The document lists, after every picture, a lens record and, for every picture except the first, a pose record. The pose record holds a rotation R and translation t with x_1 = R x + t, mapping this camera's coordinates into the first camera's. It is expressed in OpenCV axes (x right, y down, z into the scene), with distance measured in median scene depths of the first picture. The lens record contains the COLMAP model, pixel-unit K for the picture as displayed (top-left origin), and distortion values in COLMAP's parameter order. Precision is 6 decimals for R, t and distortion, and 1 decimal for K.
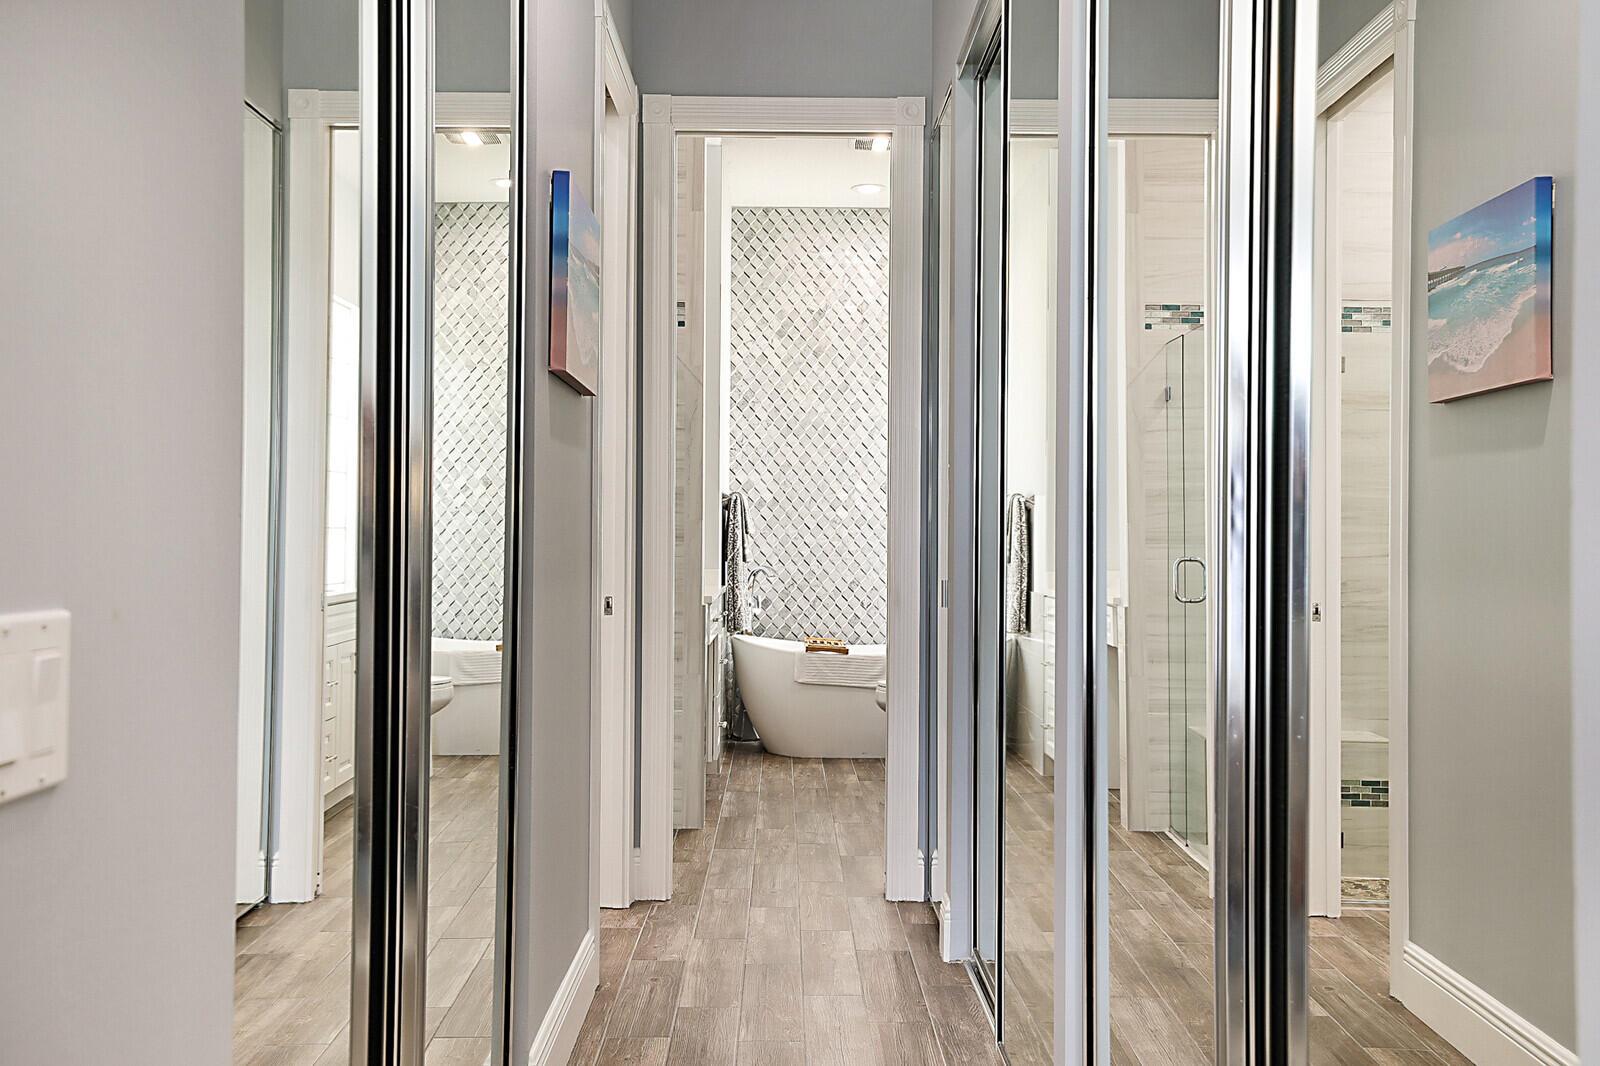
lens RADIAL K [[1616.2, 0, 800.1], [0, 1616.2, 531.3], [0, 0, 1]] dist [-0.006379, 0.000000]
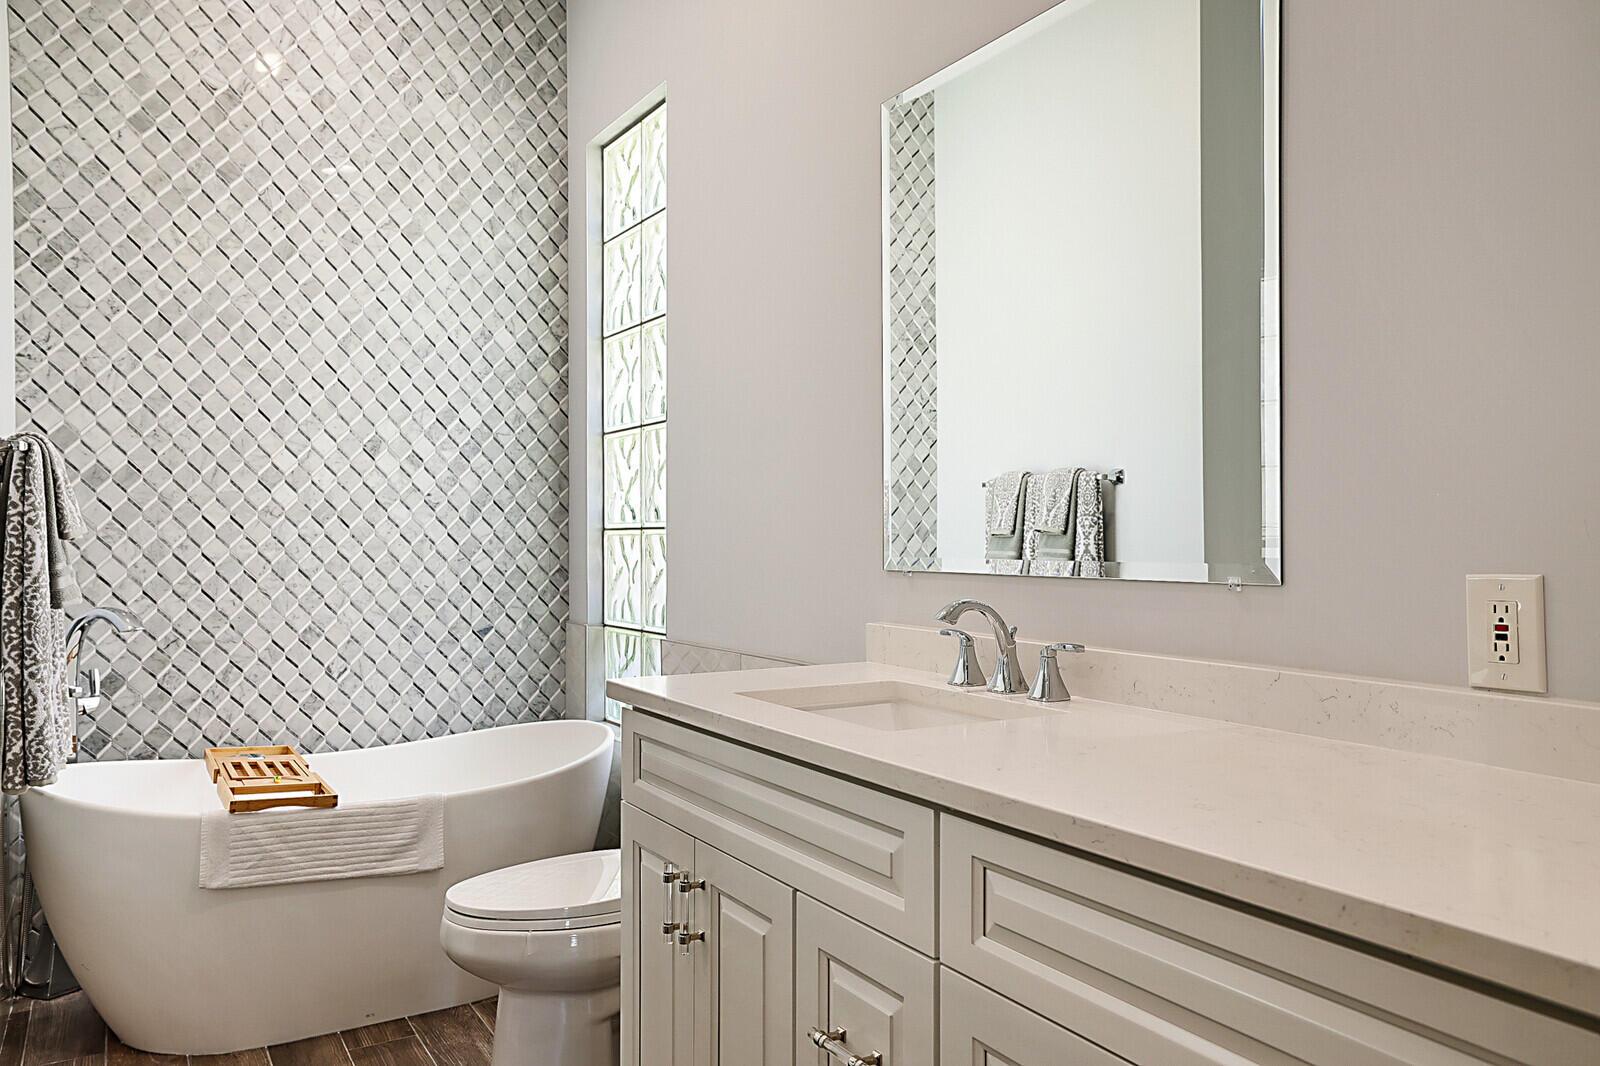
lens RADIAL K [[1191.4, 0, 800.8], [0, 1191.4, 528.0], [0, 0, 1]] dist [0.009844, 0.040339]
pose [[0.868748, -0.007950, 0.495190, -0.019646], [0.009801, 0.999951, -0.001142, 0.000933], [-0.495157, 0.005845, 0.868784, 0.590713]]
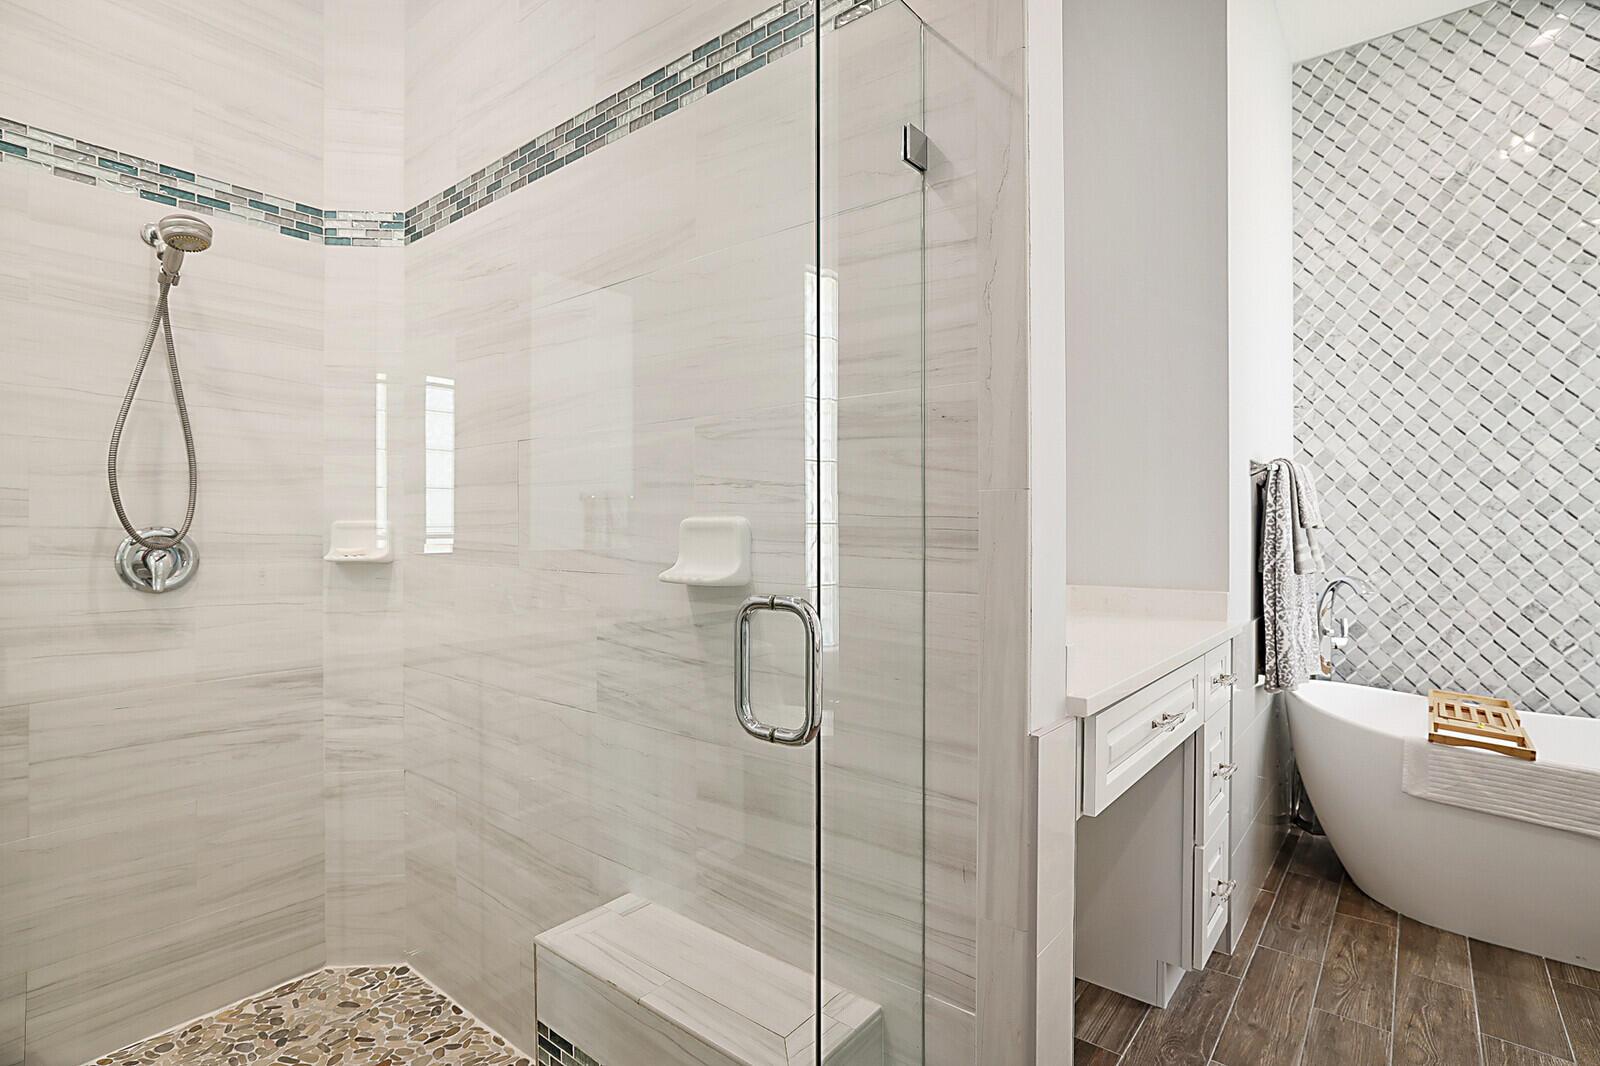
lens RADIAL K [[783.4, 0, 800.0], [0, 783.4, 528.0], [0, 0, 1]] dist [-0.024476, 0.014217]
pose [[0.771992, -0.005946, -0.635605, 0.005715], [0.005962, 0.999980, -0.002115, 0.001068], [0.635605, -0.002157, 0.772012, 0.601131]]
